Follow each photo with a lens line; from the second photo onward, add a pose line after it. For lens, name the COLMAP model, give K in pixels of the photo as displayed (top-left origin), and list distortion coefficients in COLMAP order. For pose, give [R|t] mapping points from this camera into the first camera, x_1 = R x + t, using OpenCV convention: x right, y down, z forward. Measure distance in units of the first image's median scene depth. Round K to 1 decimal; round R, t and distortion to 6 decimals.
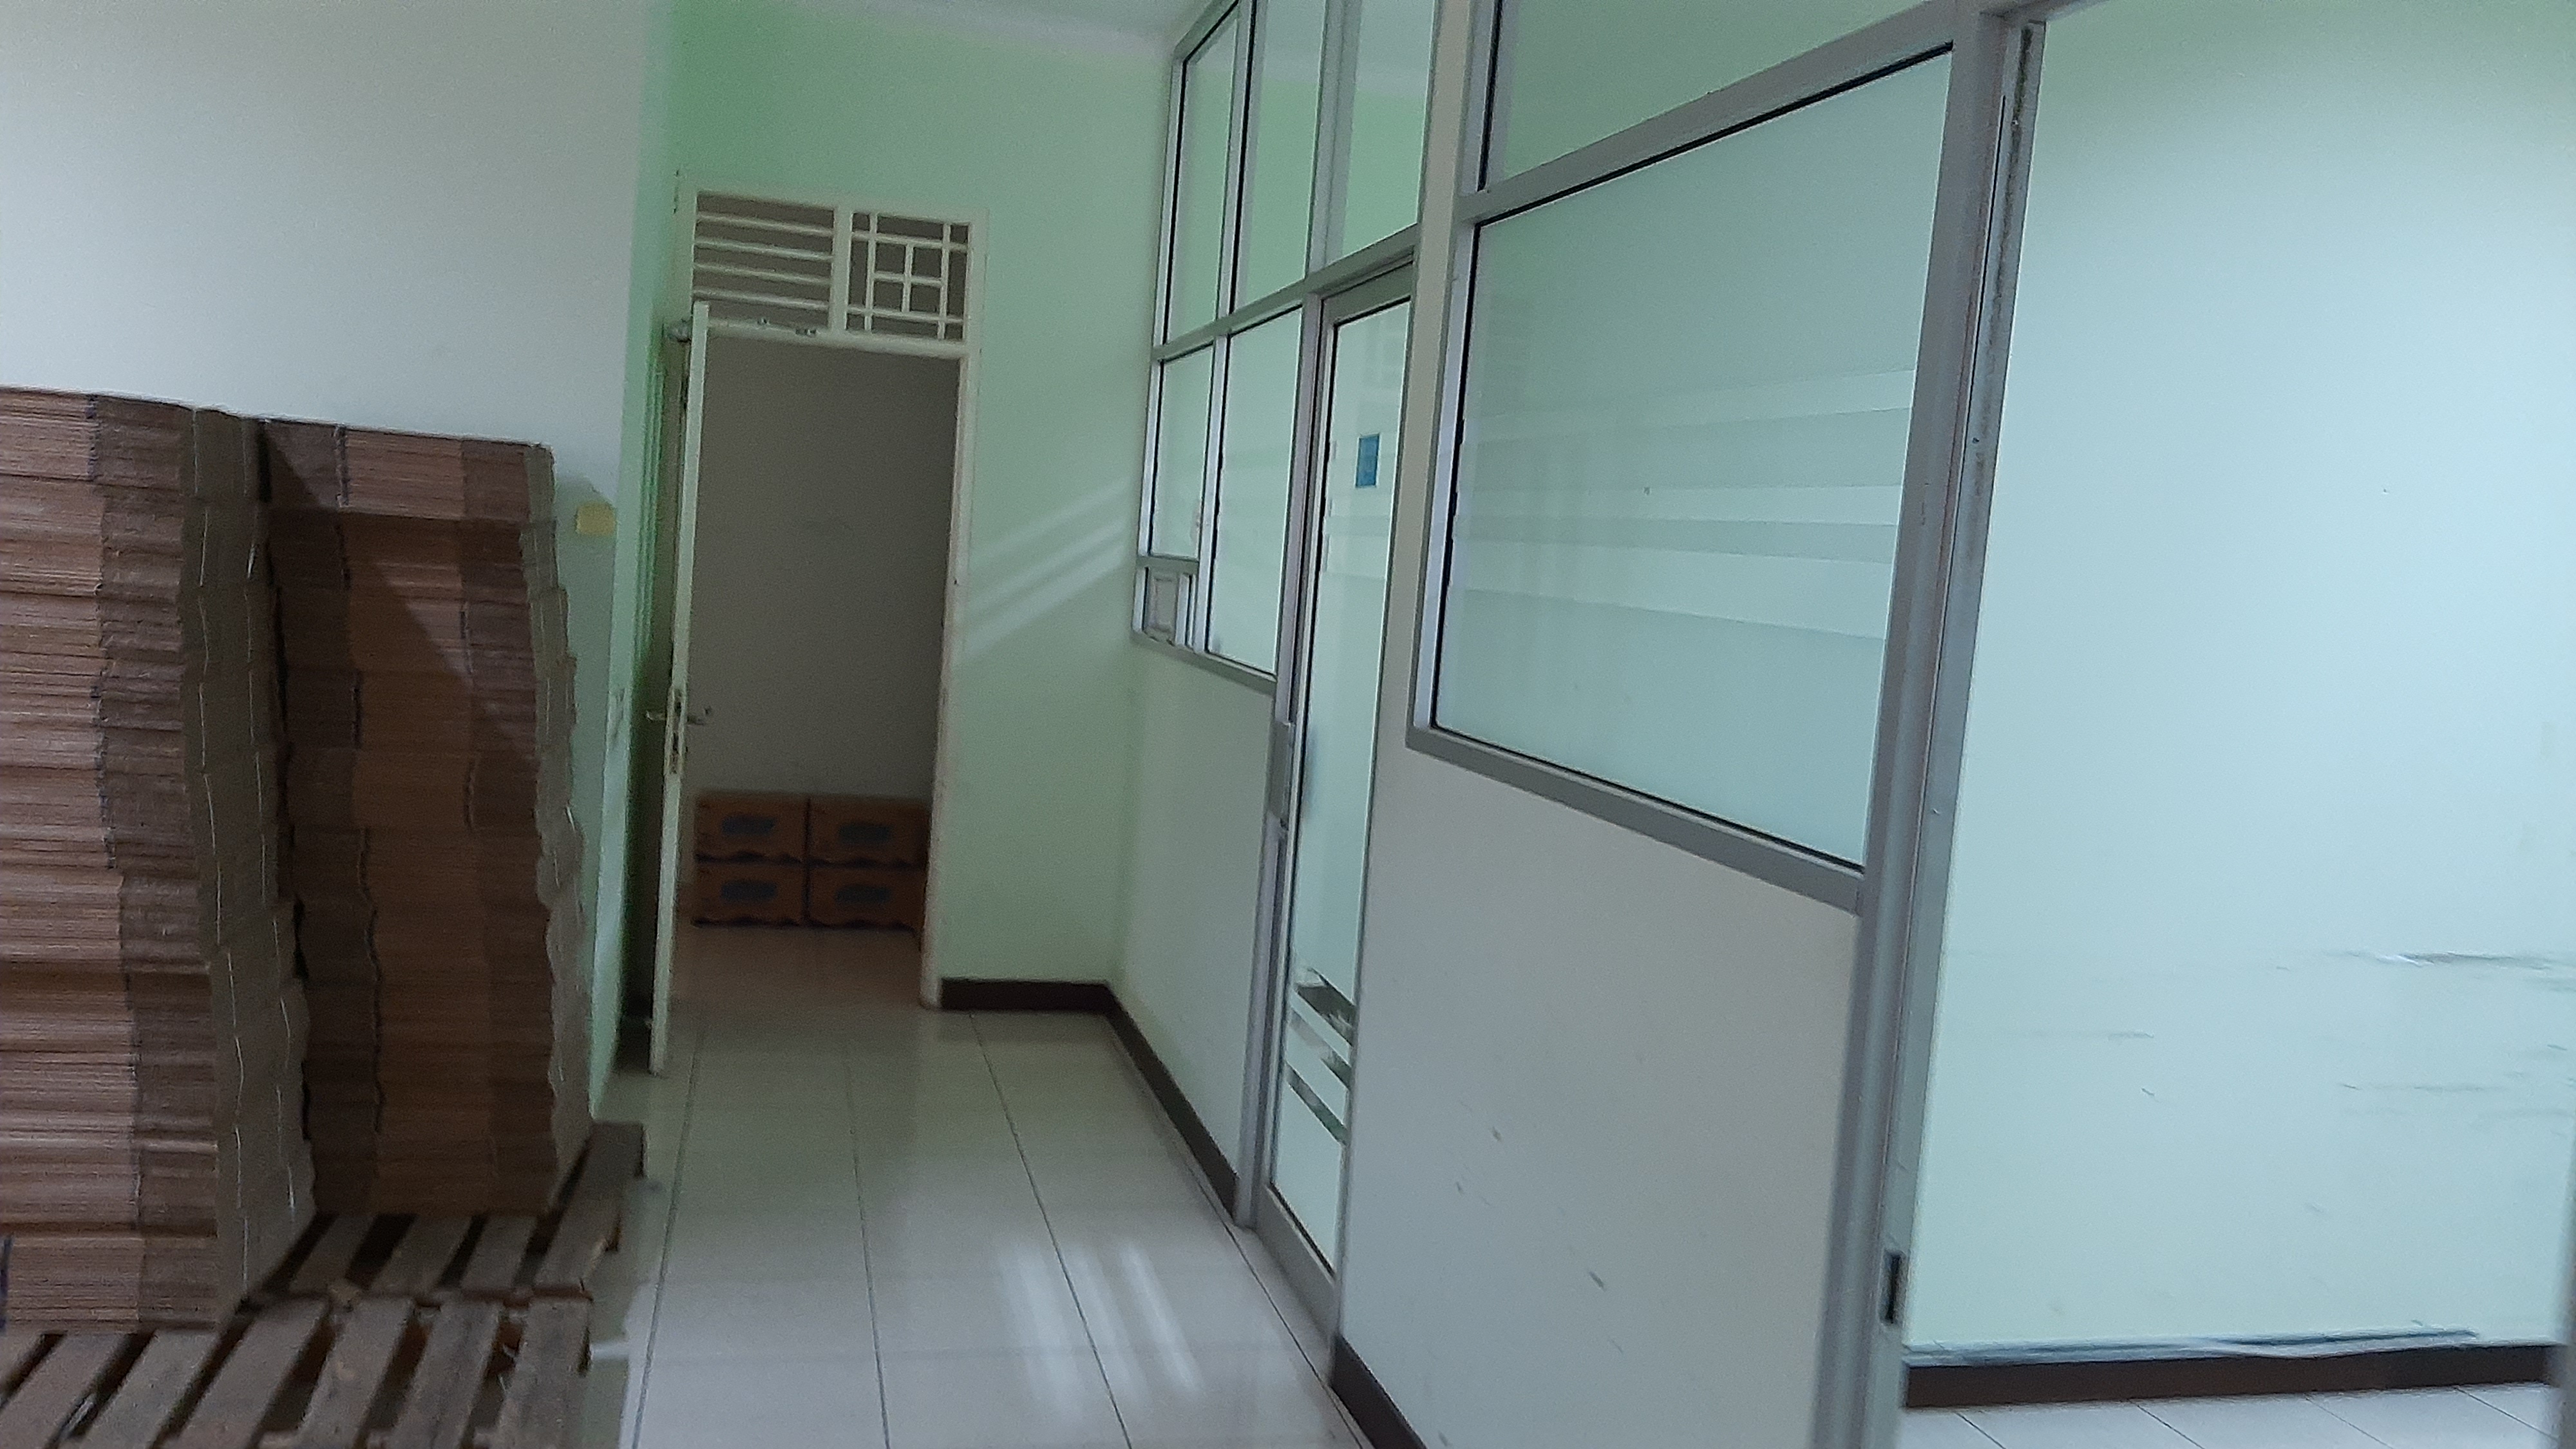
lens RADIAL K [[2009.3, 0, 1295.8], [0, 2009.3, 730.1], [0, 0, 1]] dist [0.061629, -0.128690]
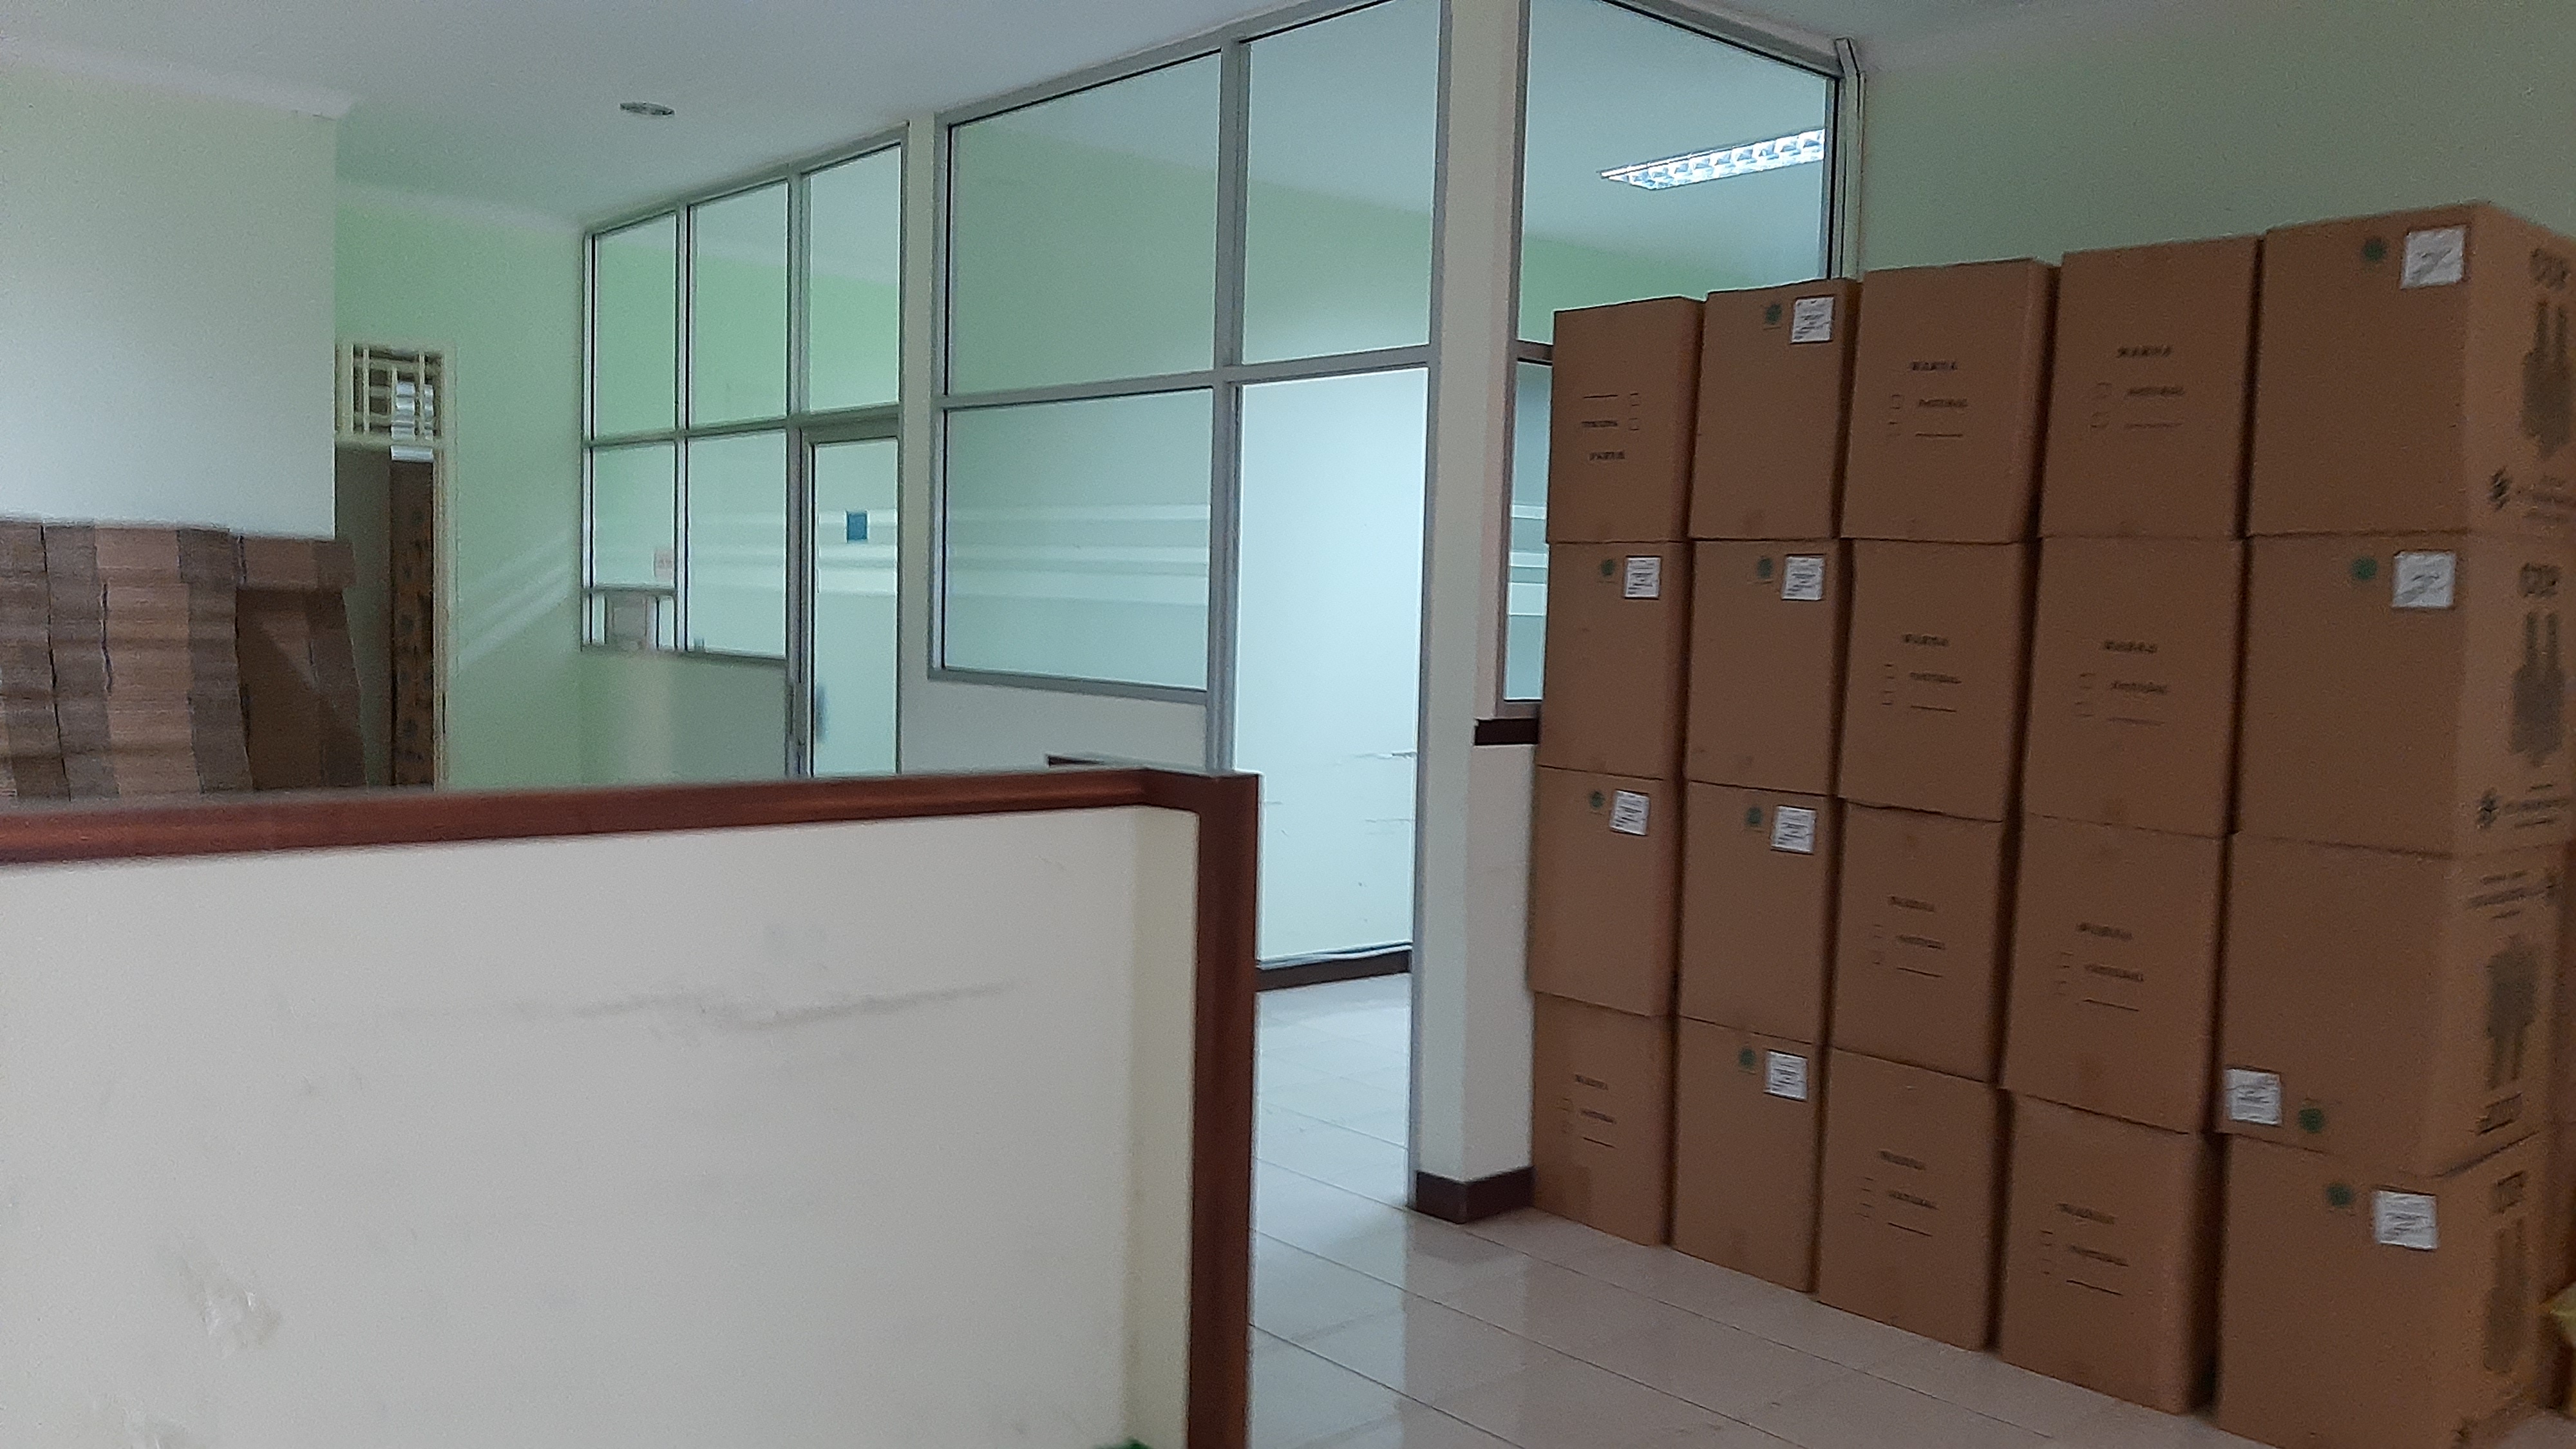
lens RADIAL K [[2009.3, 0, 1290.8], [0, 2009.3, 722.8], [0, 0, 1]] dist [0.061629, -0.128690]
pose [[0.898594, -0.081643, 0.431118, -0.410134], [0.083208, 0.996415, 0.015261, 0.042726], [-0.430819, 0.022159, 0.902166, -0.775933]]
